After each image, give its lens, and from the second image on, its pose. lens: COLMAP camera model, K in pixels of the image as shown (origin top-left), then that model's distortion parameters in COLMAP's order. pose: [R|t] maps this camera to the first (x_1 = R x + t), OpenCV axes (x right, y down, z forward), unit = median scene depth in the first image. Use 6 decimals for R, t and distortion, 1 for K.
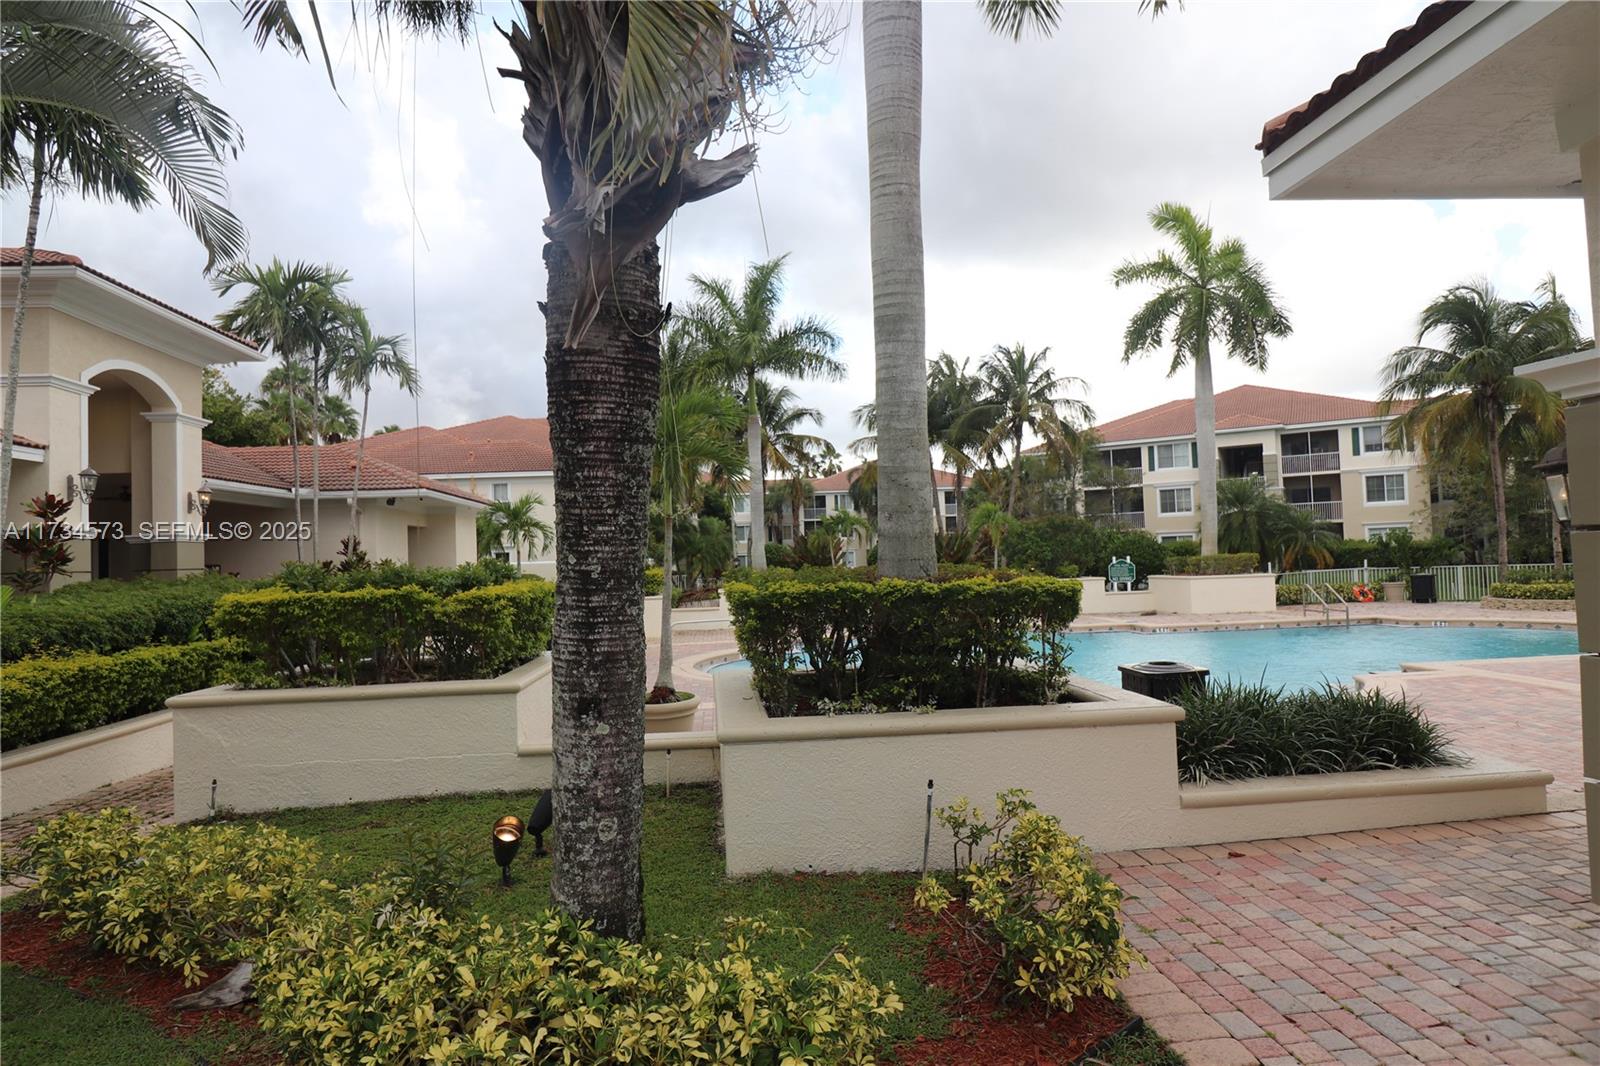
lens RADIAL K [[904.3, 0, 798.0], [0, 904.3, 534.6], [0, 0, 1]] dist [-0.000996, -0.000189]
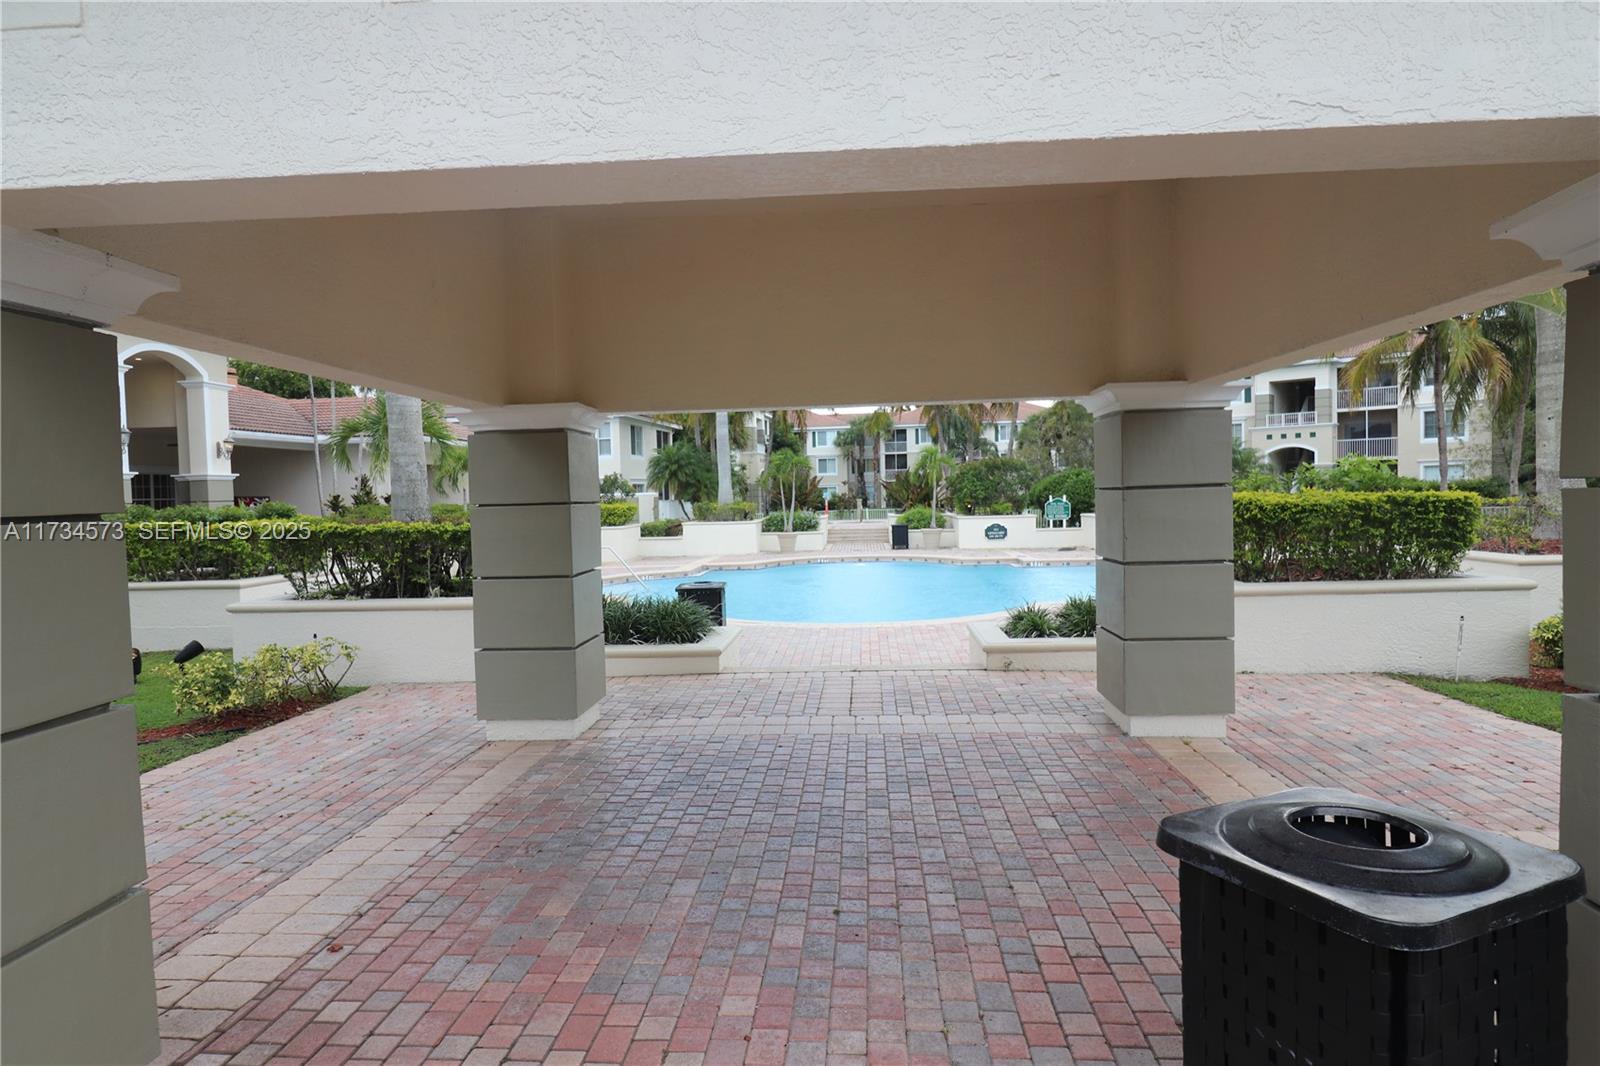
lens RADIAL K [[904.3, 0, 801.0], [0, 904.3, 531.0], [0, 0, 1]] dist [-0.000996, -0.000189]
pose [[0.988381, 0.015336, -0.151221, 0.219428], [-0.004117, 0.997233, 0.074231, -0.011731], [0.151941, -0.072746, 0.985709, -0.100429]]
